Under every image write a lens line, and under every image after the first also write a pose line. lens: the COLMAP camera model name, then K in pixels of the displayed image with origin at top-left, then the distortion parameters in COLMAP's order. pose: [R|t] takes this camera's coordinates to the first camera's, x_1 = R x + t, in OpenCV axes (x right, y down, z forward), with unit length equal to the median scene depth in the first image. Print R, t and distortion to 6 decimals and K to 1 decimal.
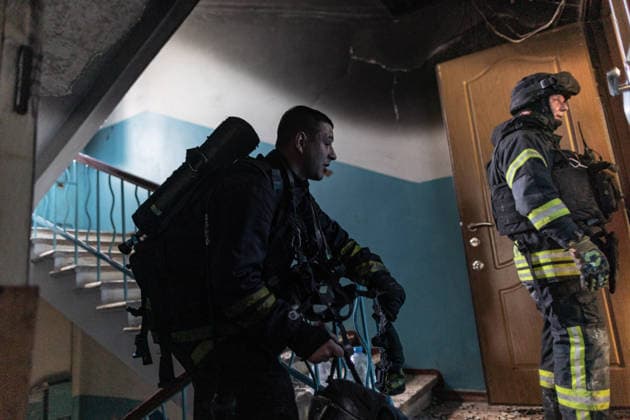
lens RADIAL K [[426.6, 0, 309.0], [0, 426.6, 211.1], [0, 0, 1]] dist [0.003955, 0.002722]
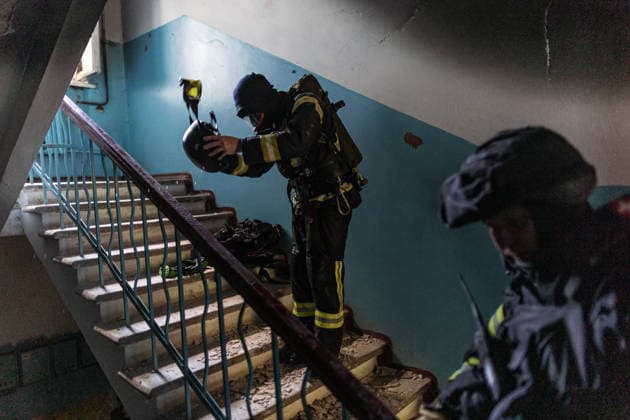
lens RADIAL K [[426.6, 0, 314.2], [0, 426.6, 210.7], [0, 0, 1]] dist [0.003955, 0.002722]
pose [[0.980780, 0.079654, -0.178115, 0.021557], [-0.027380, 0.960028, 0.278563, -0.207947], [0.193184, -0.268333, 0.943757, 0.400313]]
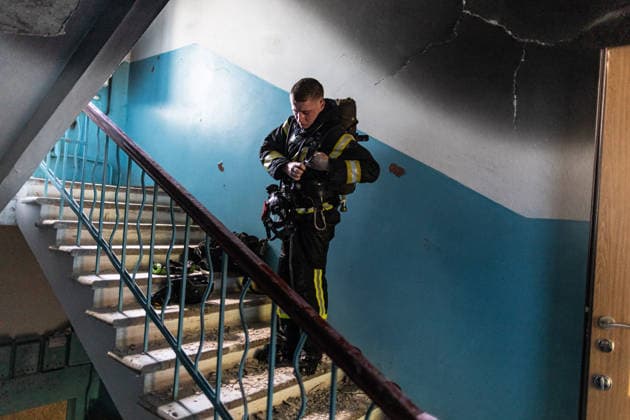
lens RADIAL K [[426.6, 0, 310.1], [0, 426.6, 211.6], [0, 0, 1]] dist [0.003955, 0.002722]
pose [[0.978347, 0.162248, -0.128505, -0.000298], [-0.138201, 0.974287, 0.177947, -0.166118], [0.154072, -0.156334, 0.975613, 0.296341]]
